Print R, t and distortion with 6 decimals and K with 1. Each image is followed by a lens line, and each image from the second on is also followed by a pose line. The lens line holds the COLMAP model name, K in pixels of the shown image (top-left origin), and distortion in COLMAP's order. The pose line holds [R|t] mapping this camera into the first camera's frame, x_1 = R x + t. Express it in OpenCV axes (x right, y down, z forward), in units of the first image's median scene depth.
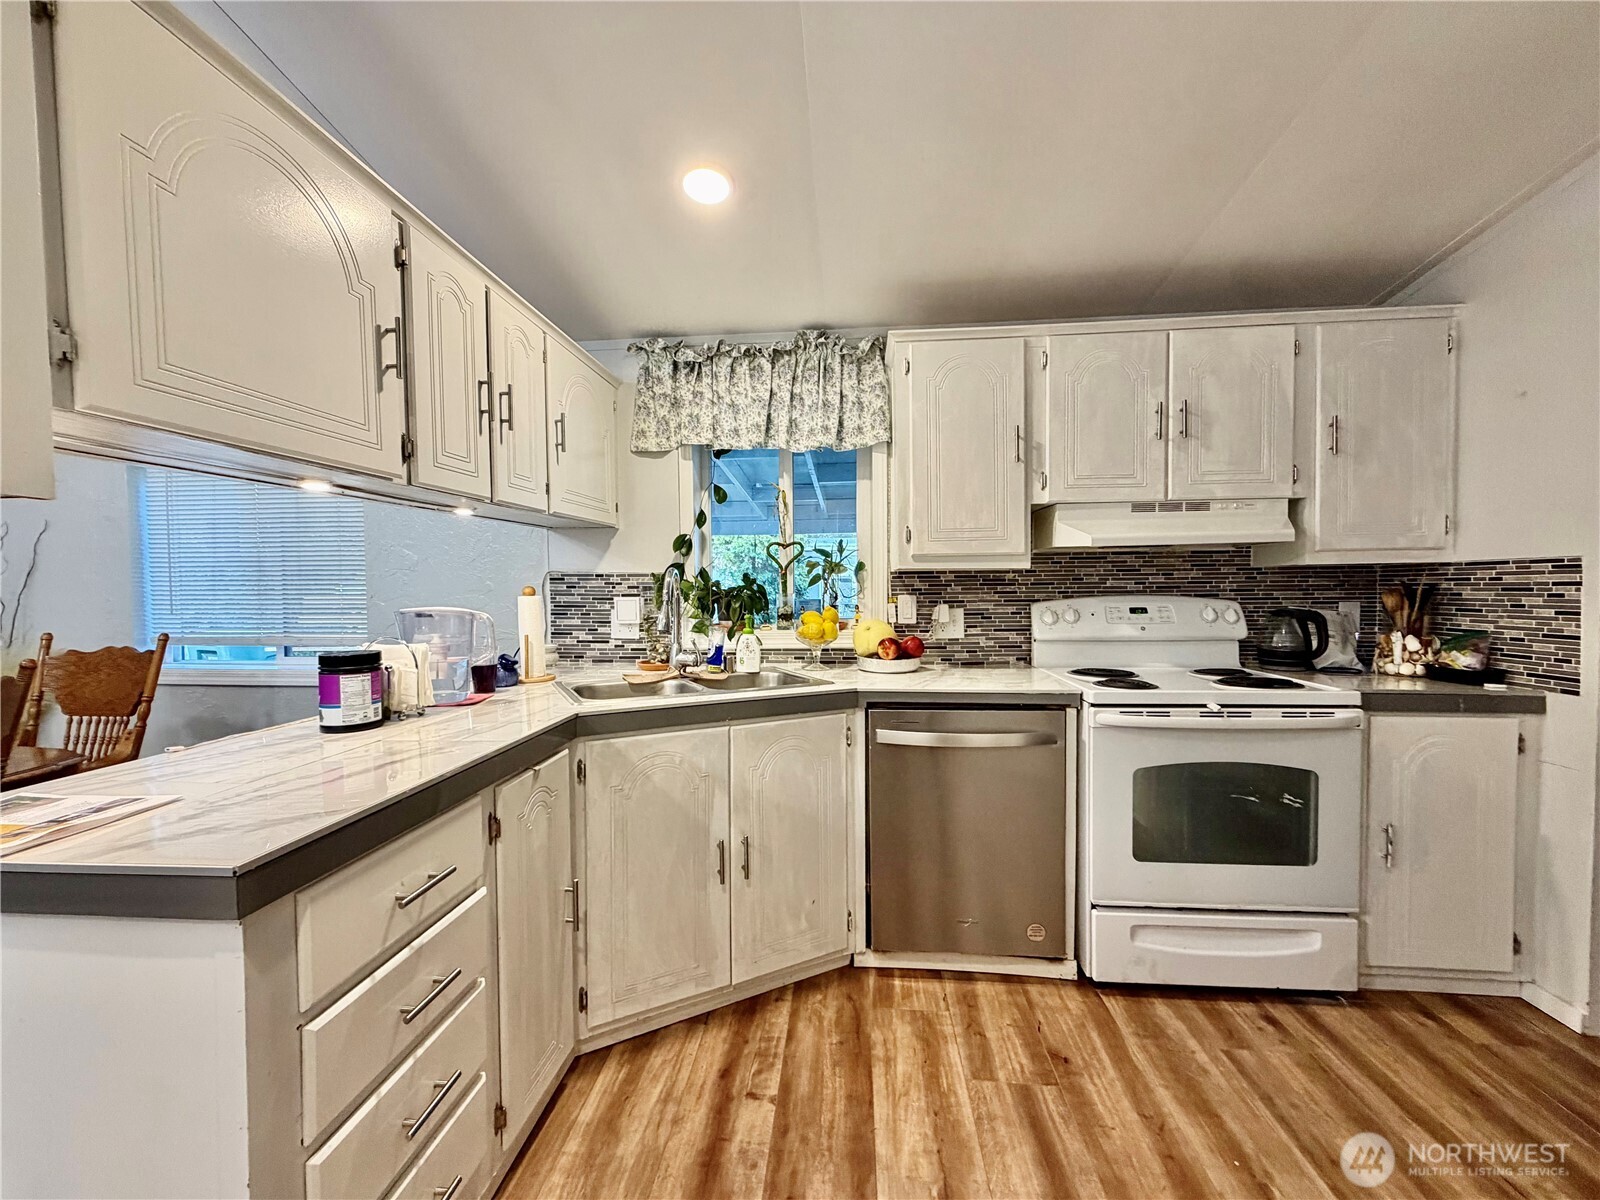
lens RADIAL K [[633.5, 0, 794.9], [0, 633.5, 601.4], [0, 0, 1]] dist [-0.000725, 0.000145]
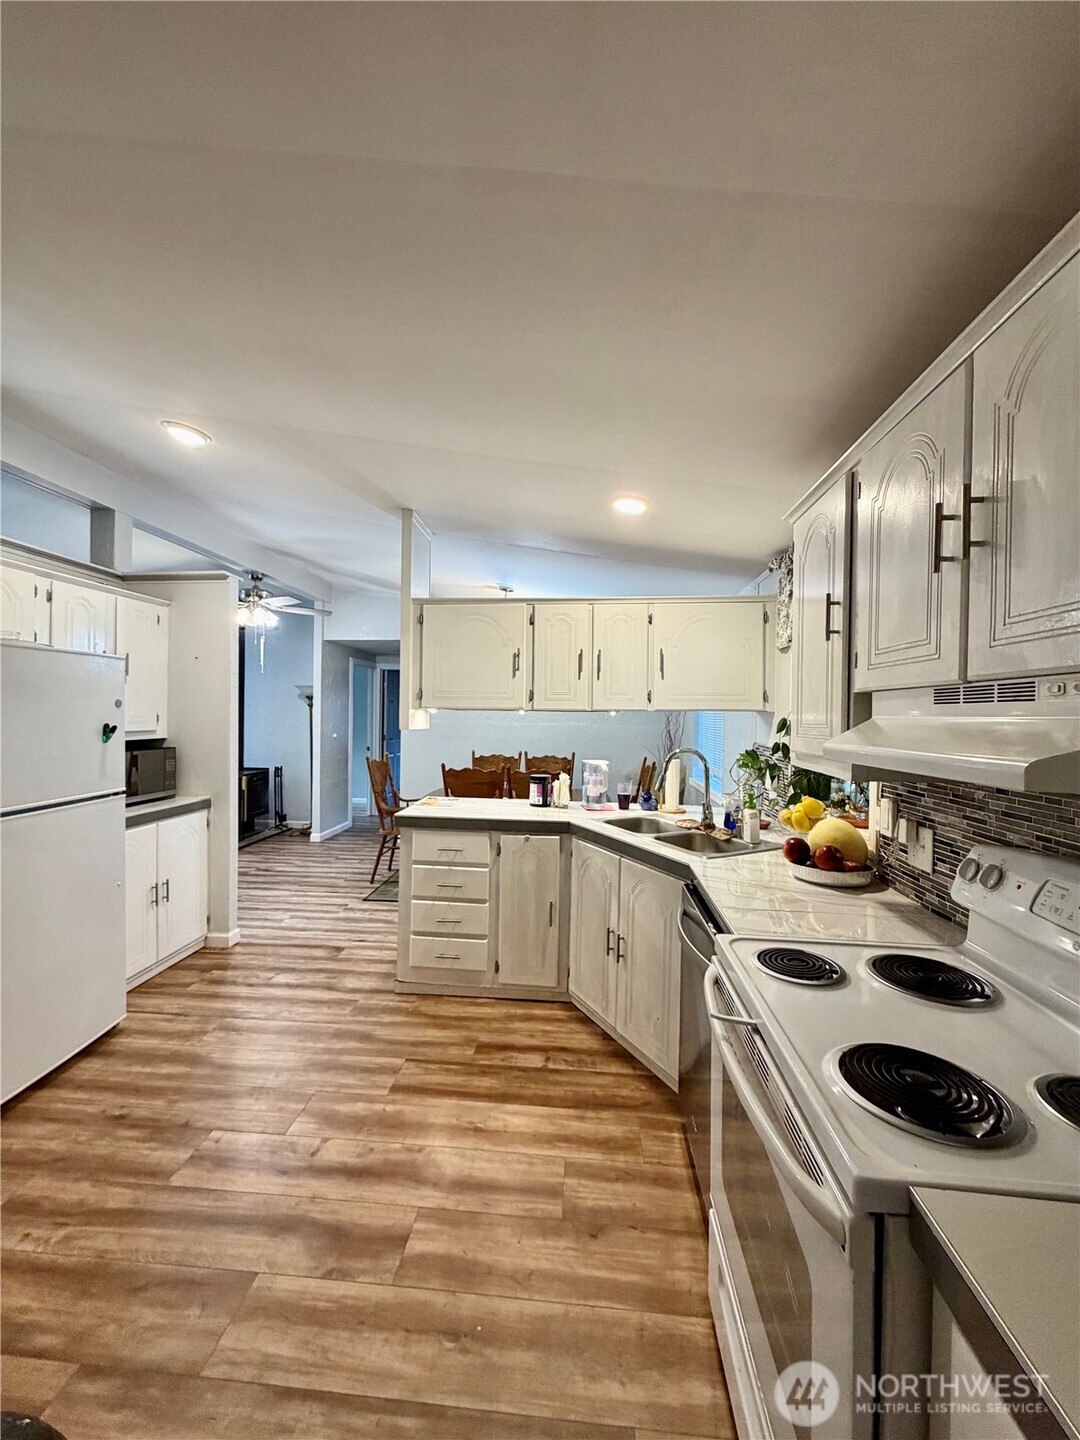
lens RADIAL K [[570.1, 0, 536.9], [0, 570.1, 714.7], [0, 0, 1]] dist [-0.000725, 0.000145]
pose [[0.003911, 0.010940, -0.999933, 1.294134], [-0.041472, 0.999082, 0.010769, -0.154267], [0.999132, 0.041427, 0.004361, 0.806278]]
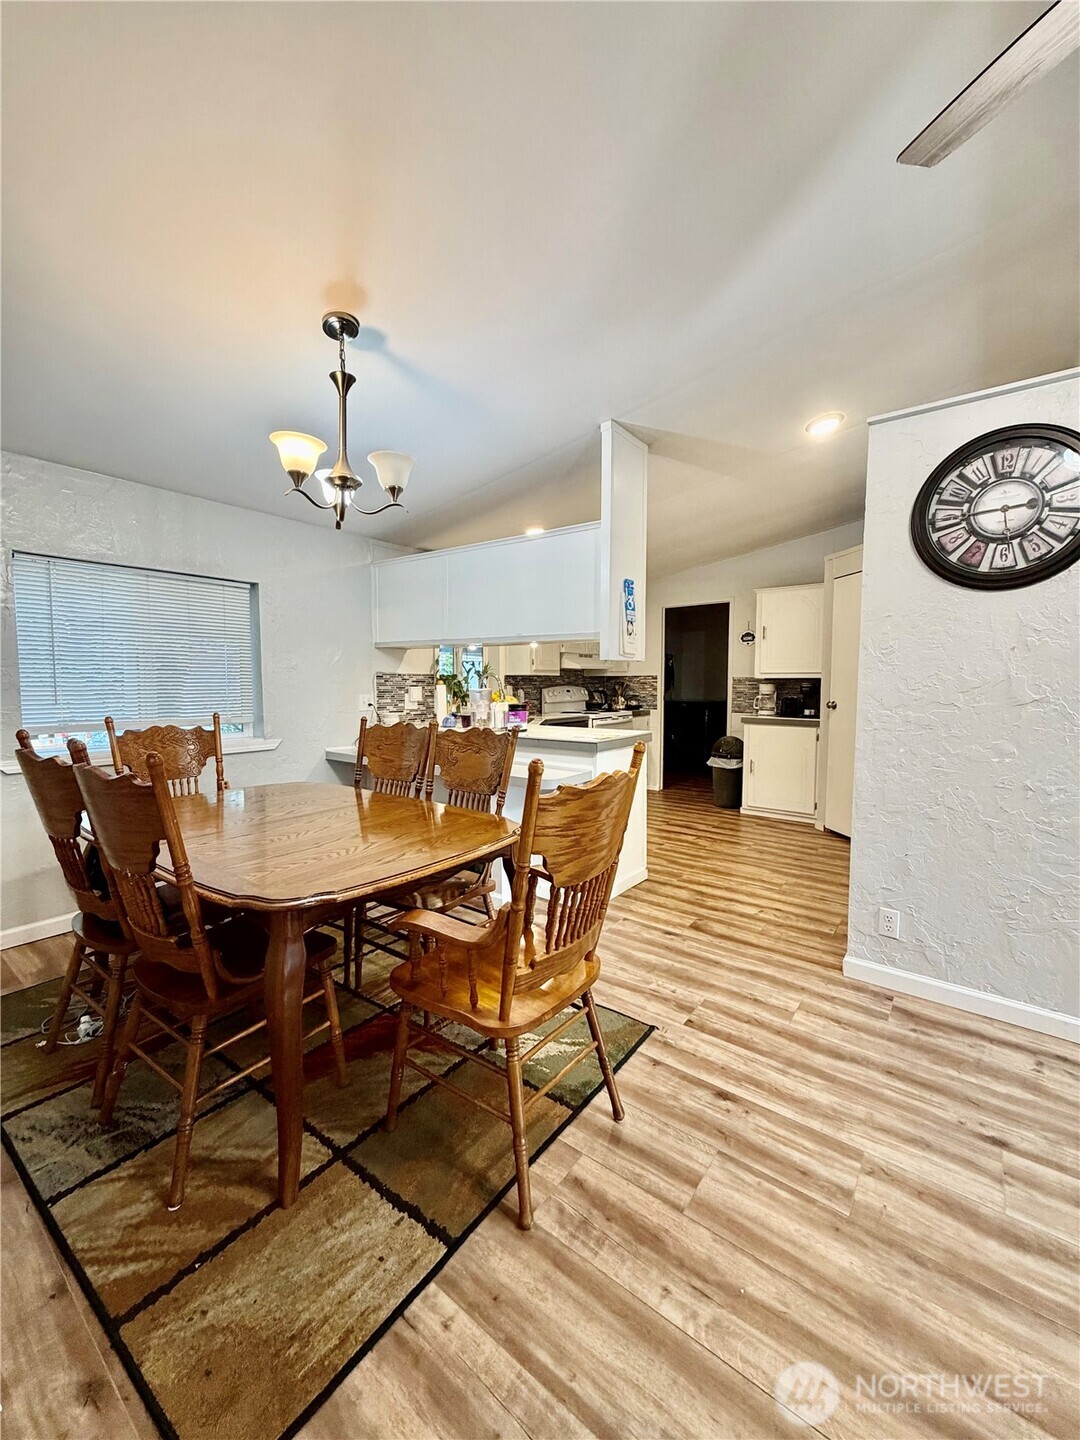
lens RADIAL K [[570.1, 0, 539.0], [0, 570.1, 721.6], [0, 0, 1]] dist [-0.000725, 0.000145]
pose [[0.533403, -0.052318, 0.844242, -2.299571], [0.018298, 0.998566, 0.050320, 0.027674], [-0.845664, -0.011393, 0.533595, -0.332951]]
